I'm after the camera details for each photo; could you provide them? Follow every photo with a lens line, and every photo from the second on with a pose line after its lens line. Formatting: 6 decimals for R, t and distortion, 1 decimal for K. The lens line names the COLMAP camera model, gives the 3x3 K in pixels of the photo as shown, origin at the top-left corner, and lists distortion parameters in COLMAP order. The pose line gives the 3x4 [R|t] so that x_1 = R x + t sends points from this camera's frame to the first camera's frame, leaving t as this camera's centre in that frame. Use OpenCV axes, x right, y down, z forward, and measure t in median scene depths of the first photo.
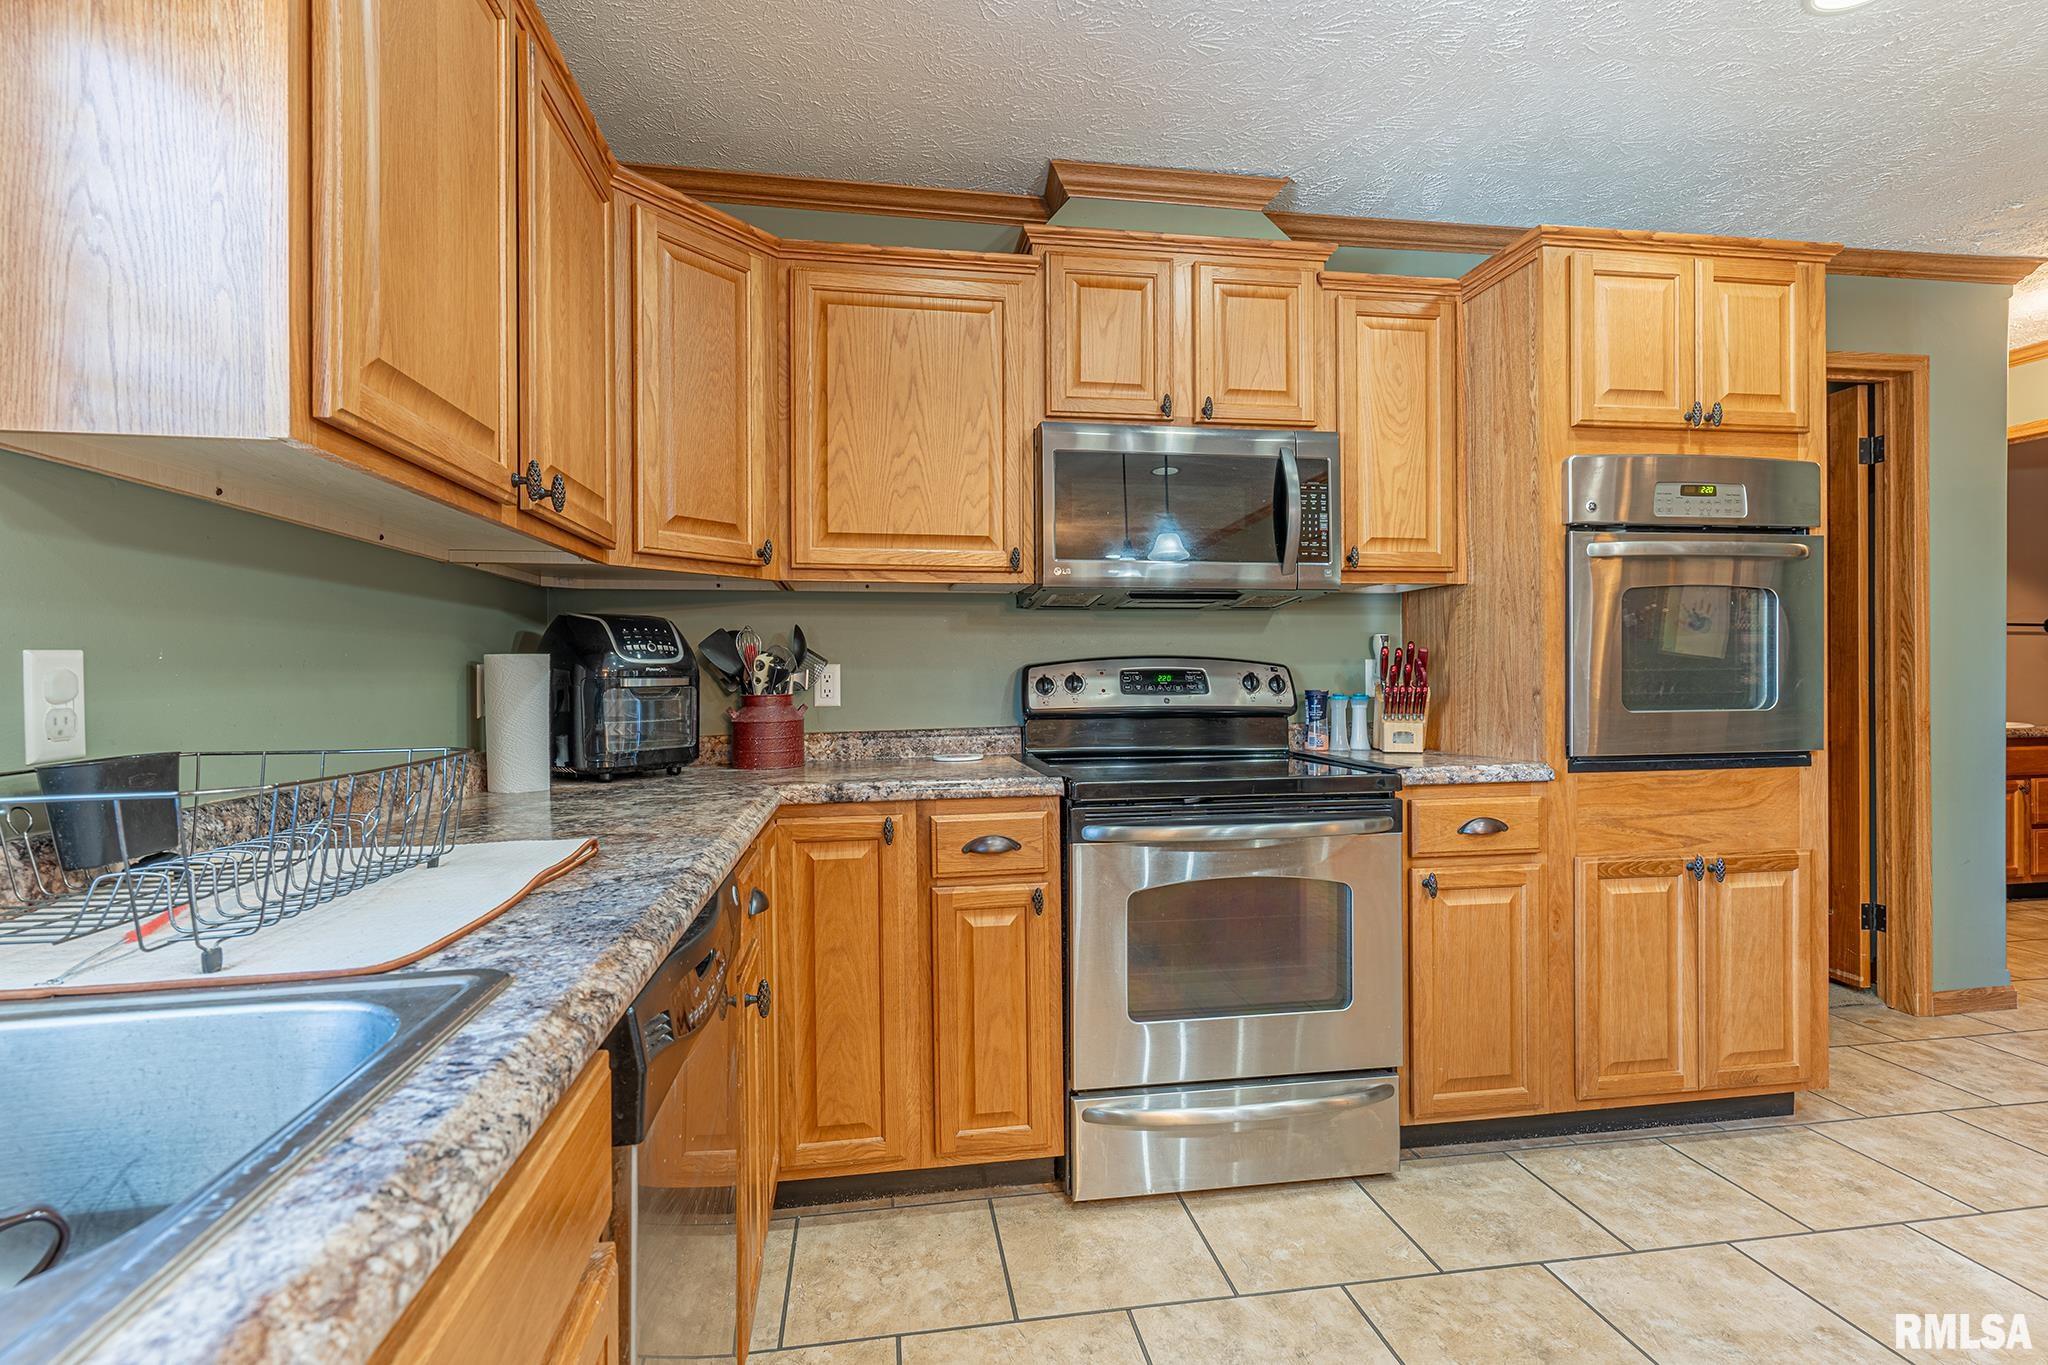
lens RADIAL K [[968.2, 0, 1022.4], [0, 968.2, 679.3], [0, 0, 1]] dist [0.002155, 0.000327]
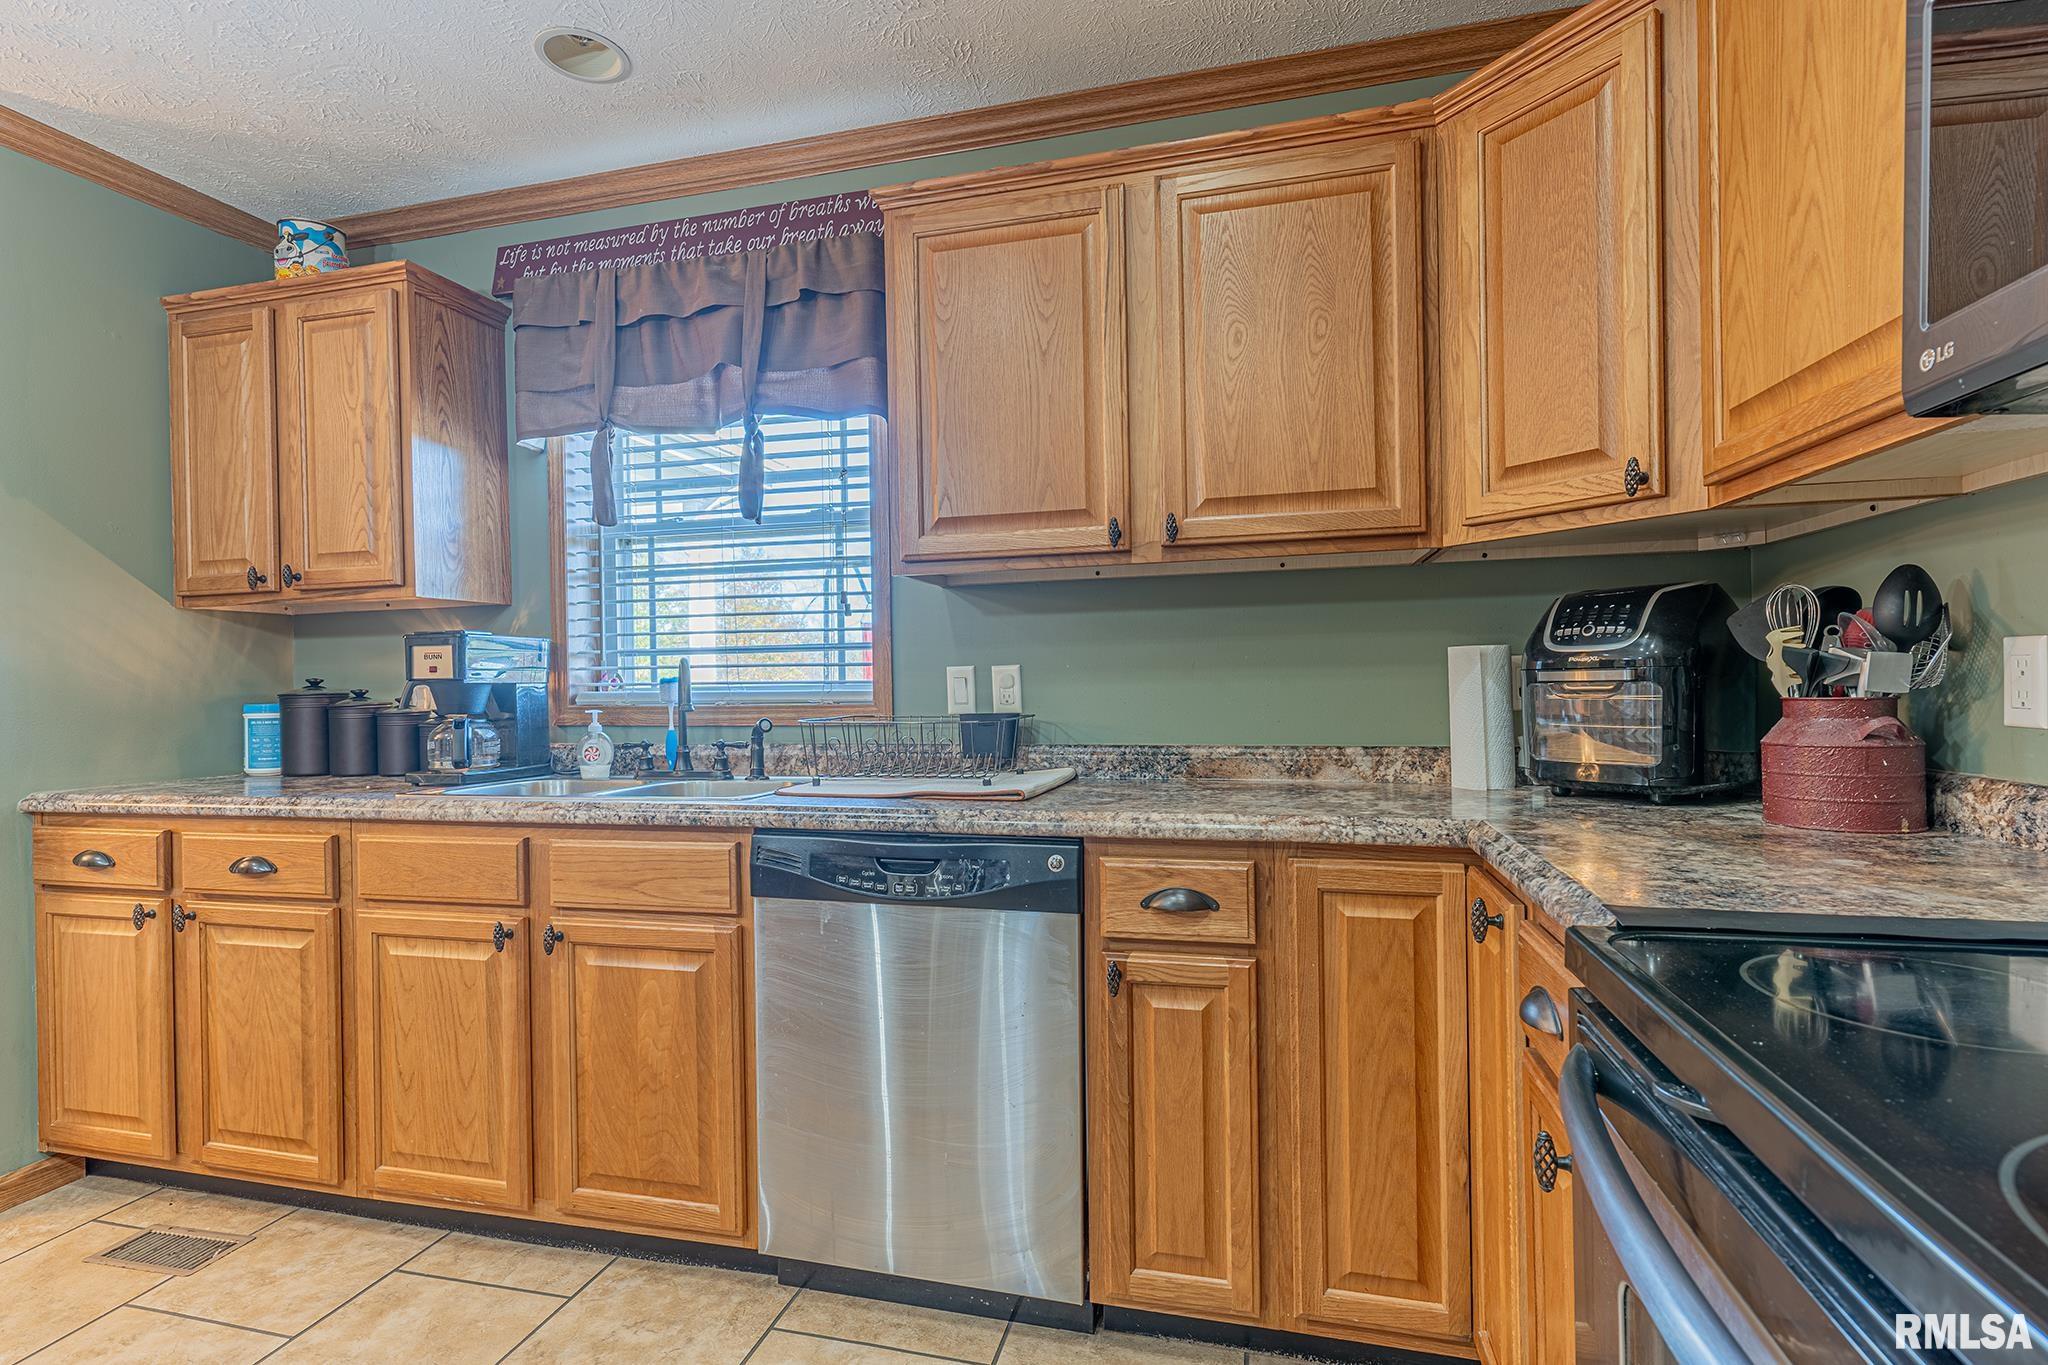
lens RADIAL K [[968.2, 0, 1022.4], [0, 968.2, 679.3], [0, 0, 1]] dist [0.002155, 0.000327]
pose [[-0.397491, 0.017302, -0.917443, 0.476063], [0.016222, 0.999798, 0.011826, -0.009348], [0.917463, -0.010182, -0.397692, 0.842070]]
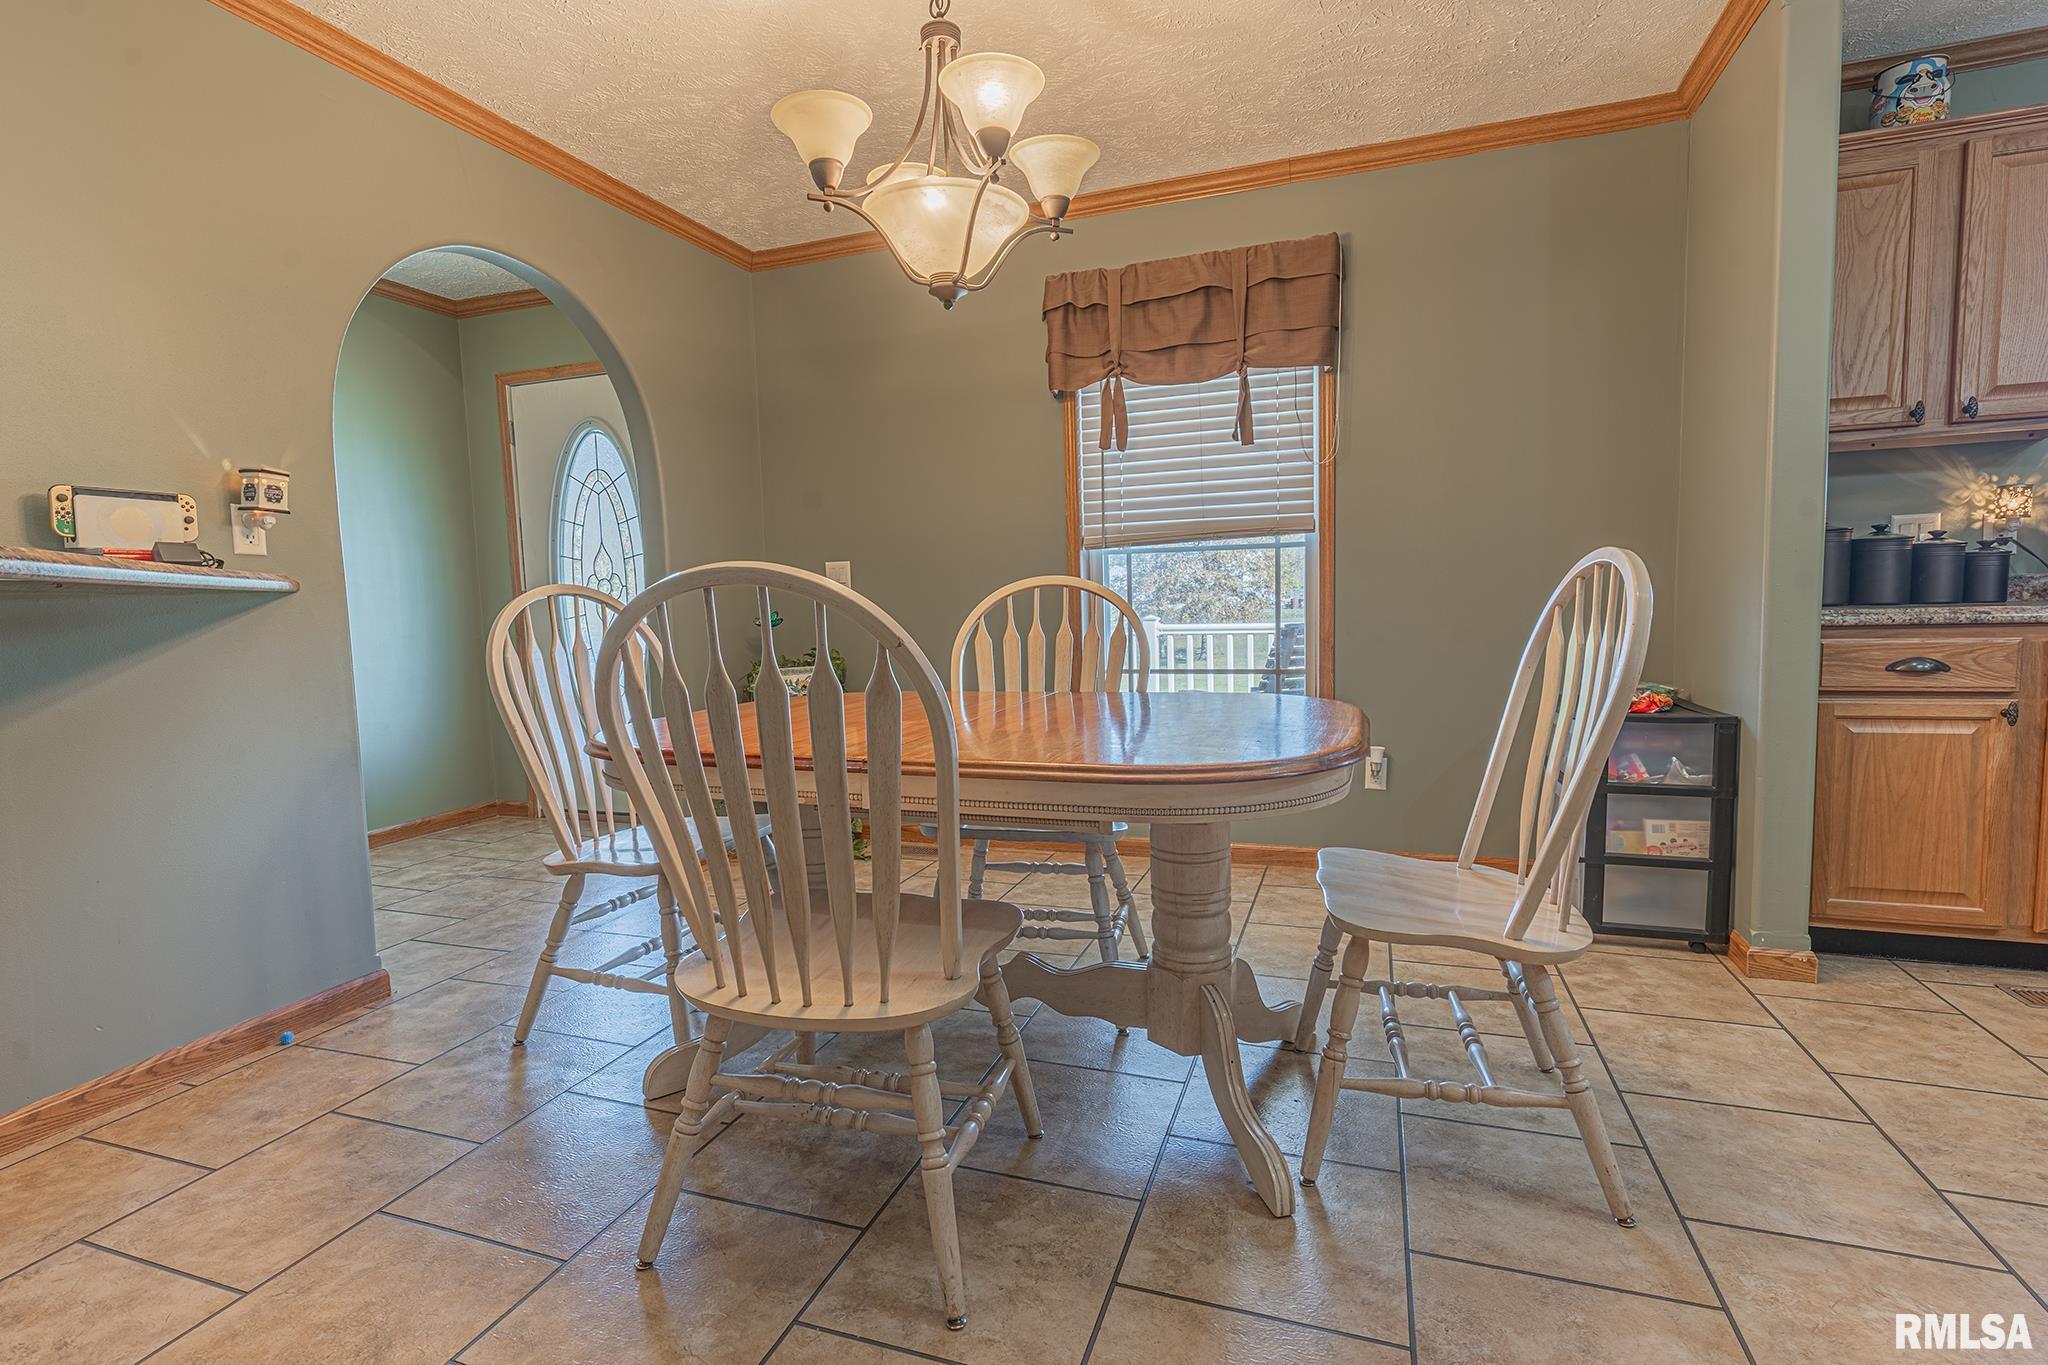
lens RADIAL K [[974.6, 0, 1022.7], [0, 974.6, 681.4], [0, 0, 1]] dist [0.002177, -0.000249]
pose [[-0.473344, 0.103278, -0.874802, 1.341915], [0.029907, 0.994415, 0.101217, 0.043606], [0.880370, 0.021748, -0.473789, -0.703983]]
